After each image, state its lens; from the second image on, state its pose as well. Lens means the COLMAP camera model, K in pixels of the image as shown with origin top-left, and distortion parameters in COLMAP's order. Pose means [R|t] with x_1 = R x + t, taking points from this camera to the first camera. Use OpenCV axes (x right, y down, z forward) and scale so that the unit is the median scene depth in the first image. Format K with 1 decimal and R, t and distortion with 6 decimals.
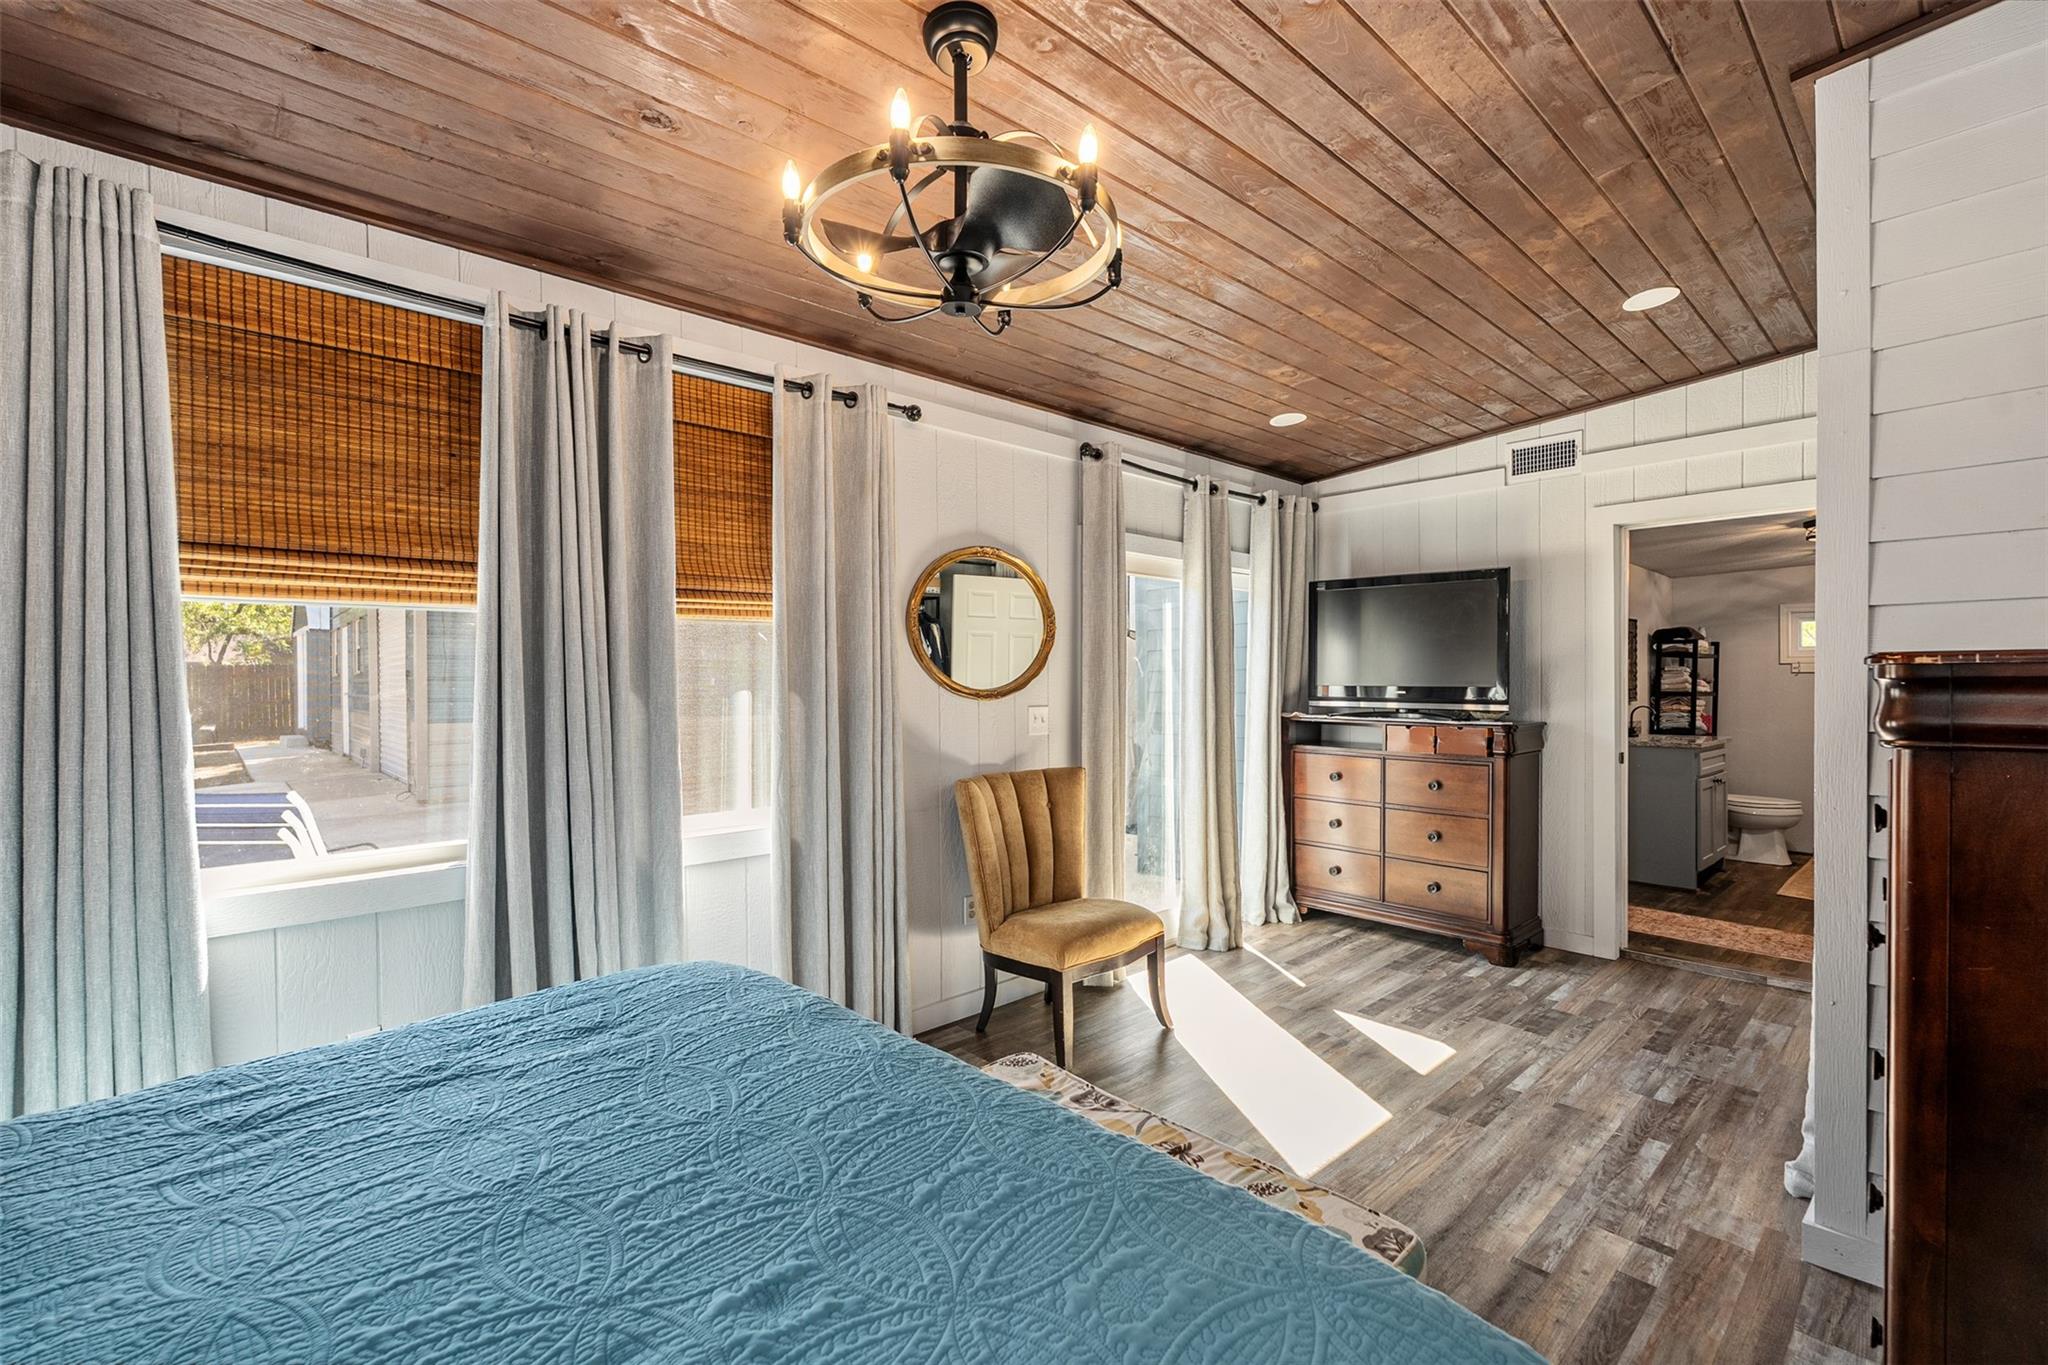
lens RADIAL K [[890.4, 0, 1034.5], [0, 890.4, 673.1], [0, 0, 1]] dist [0.001494, 0.000080]
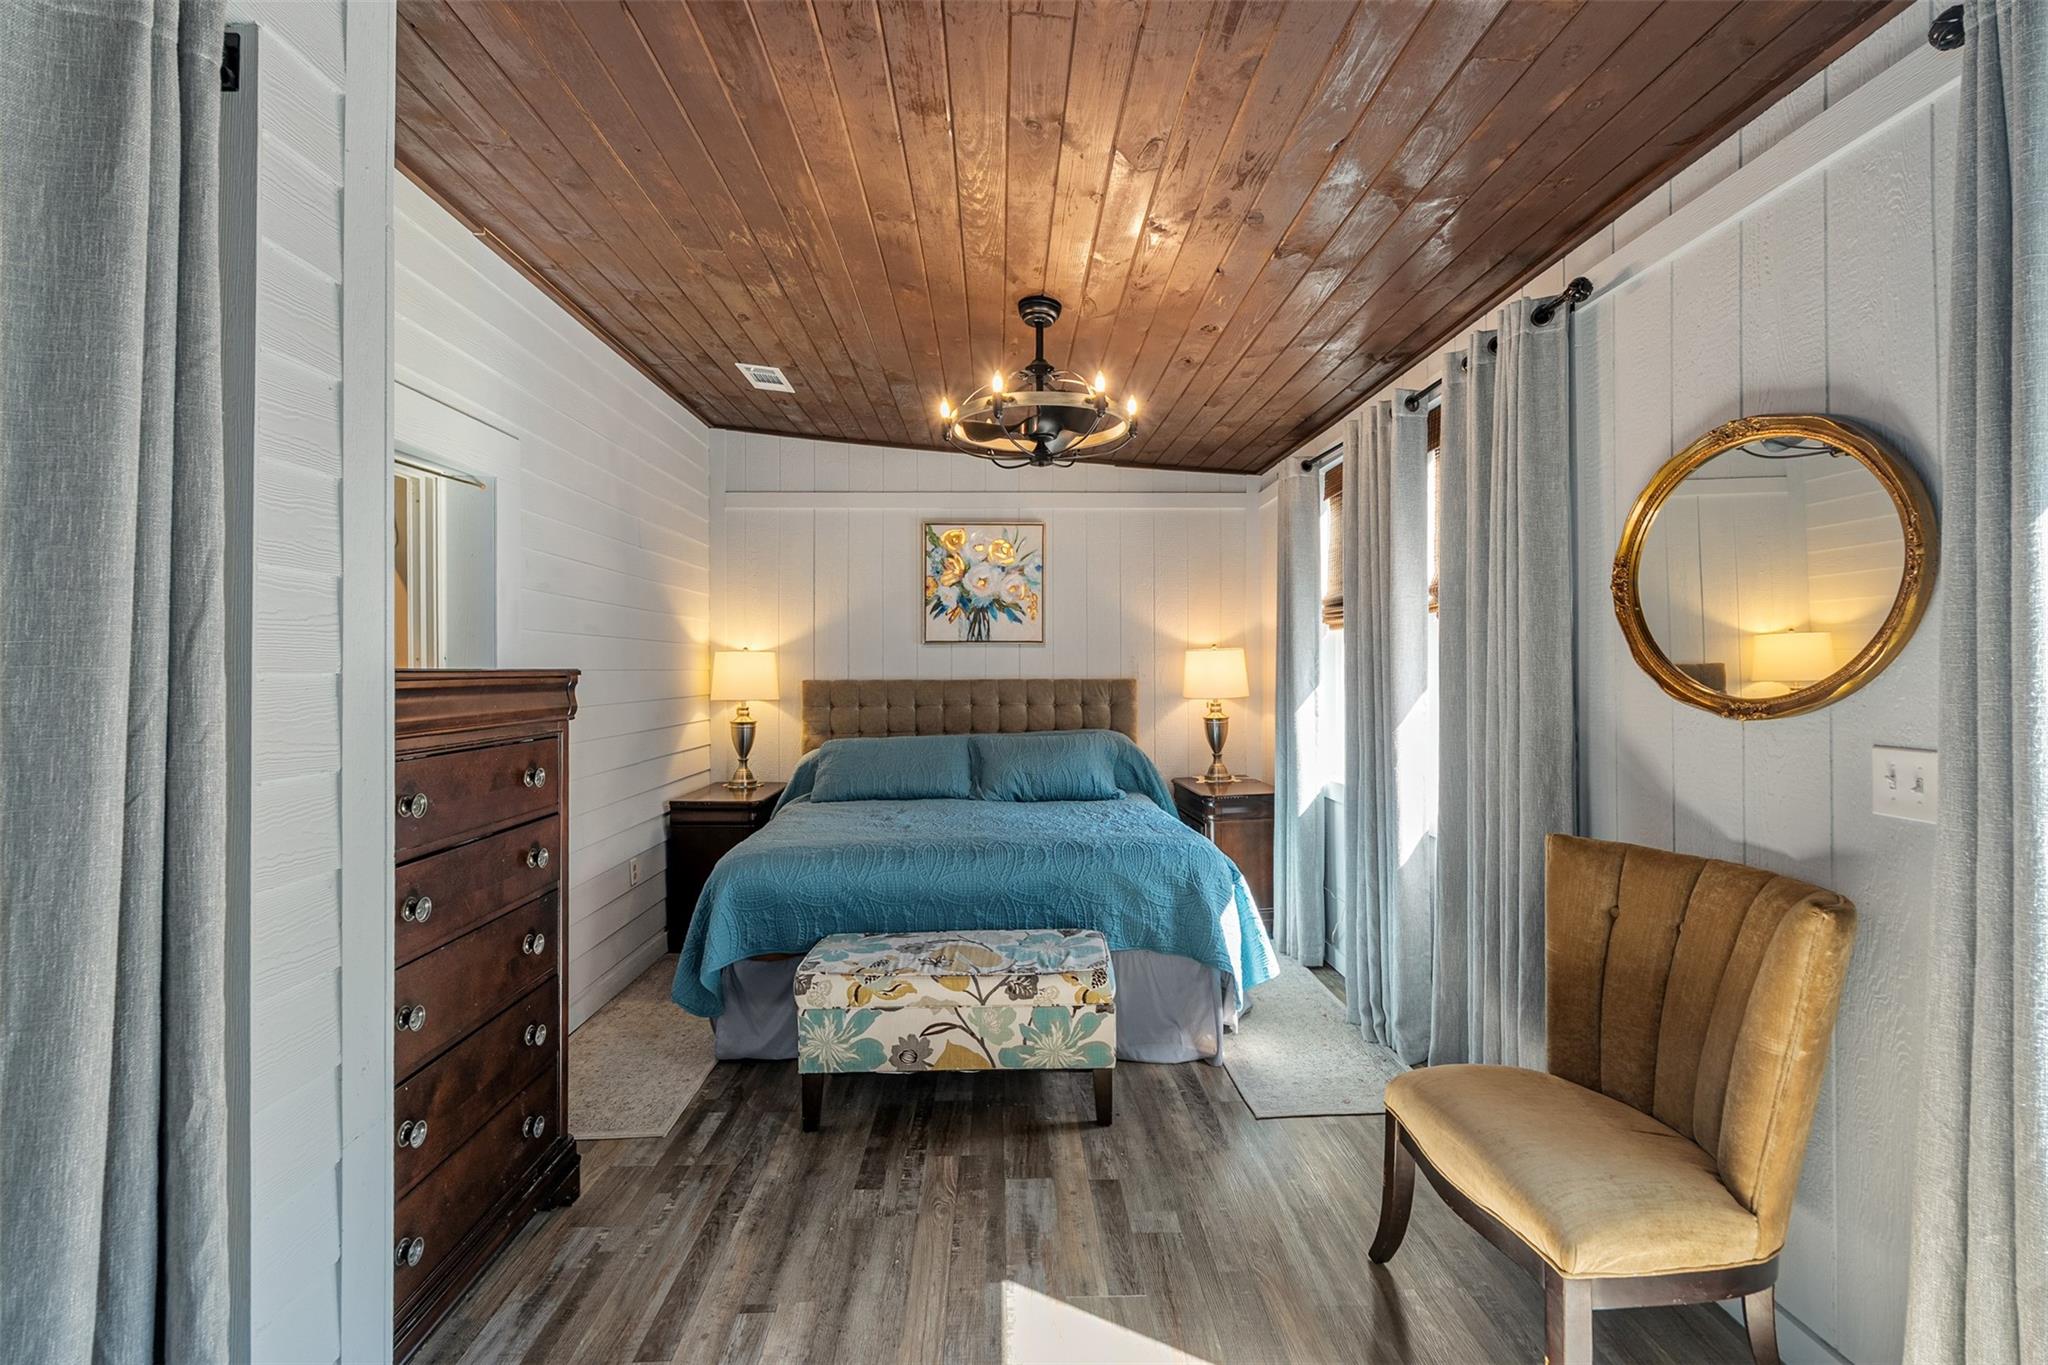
lens RADIAL K [[890.4, 0, 1034.5], [0, 890.4, 673.1], [0, 0, 1]] dist [0.001494, 0.000080]
pose [[-0.652168, 0.002614, -0.758070, 1.078132], [0.005194, 0.999986, -0.001020, -0.007457], [0.758056, -0.004602, -0.652173, 1.838233]]
